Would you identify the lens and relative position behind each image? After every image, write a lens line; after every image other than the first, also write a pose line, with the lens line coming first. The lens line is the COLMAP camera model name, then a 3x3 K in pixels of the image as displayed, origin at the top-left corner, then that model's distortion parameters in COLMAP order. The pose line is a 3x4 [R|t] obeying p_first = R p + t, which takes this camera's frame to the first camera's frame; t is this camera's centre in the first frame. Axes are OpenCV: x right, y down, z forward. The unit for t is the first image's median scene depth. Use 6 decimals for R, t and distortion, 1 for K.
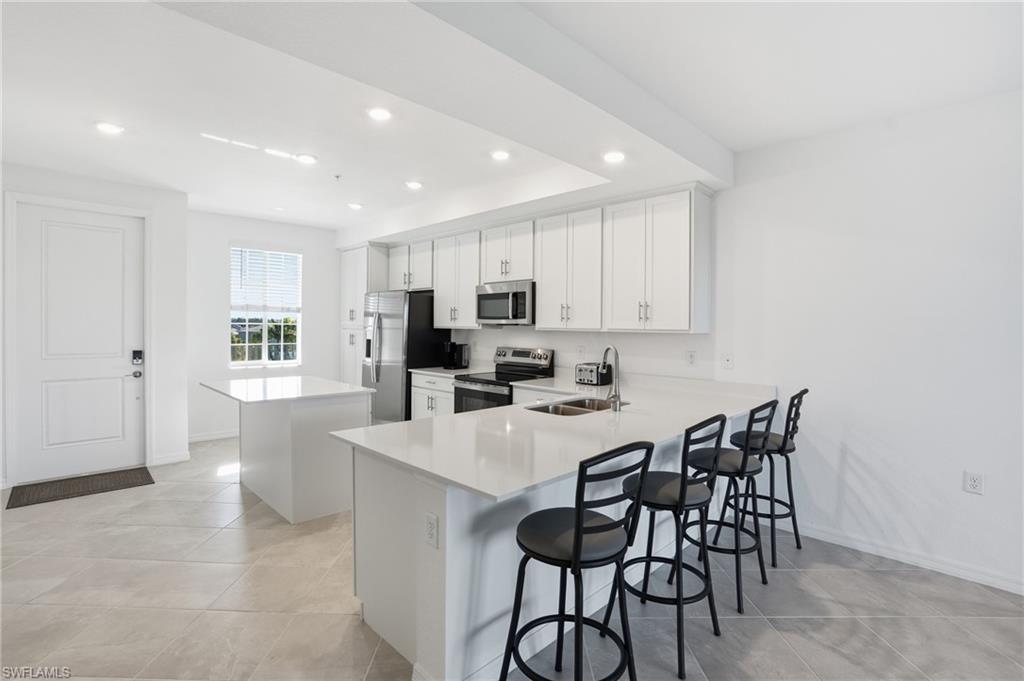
lens RADIAL K [[483.8, 0, 510.0], [0, 483.8, 335.3], [0, 0, 1]] dist [-0.034960, 0.000321]
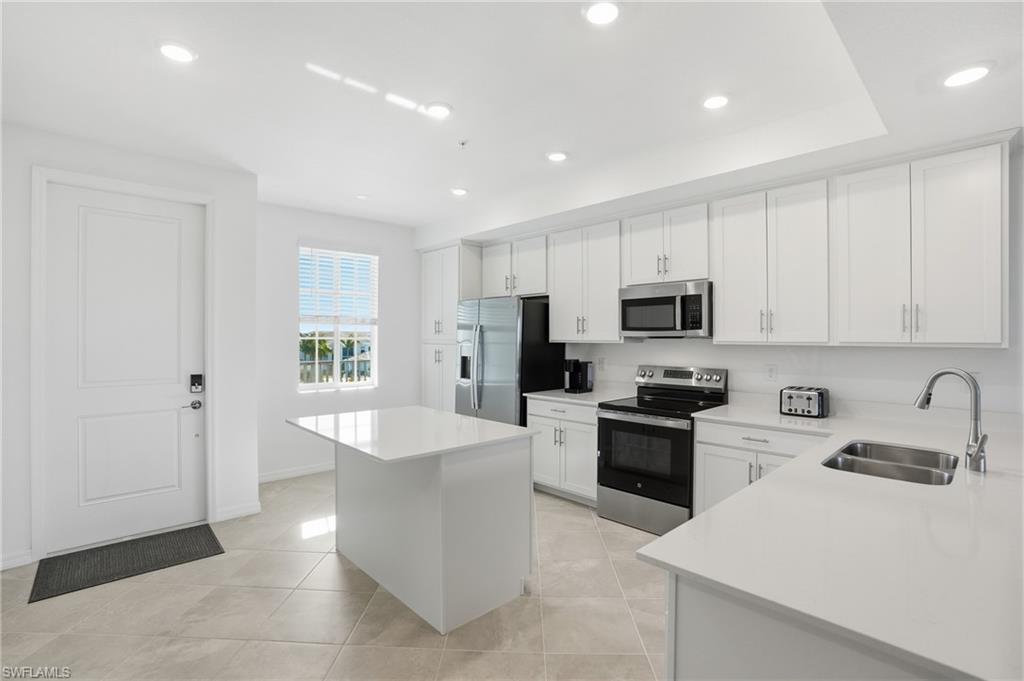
lens RADIAL K [[468.0, 0, 512.0], [0, 468.0, 340.5], [0, 0, 1]] dist [-0.043390, 0.000356]
pose [[0.999802, -0.008048, -0.018209, -0.237100], [0.007775, 0.999858, -0.014980, -0.007598], [0.018327, 0.014836, 0.999722, 0.238460]]
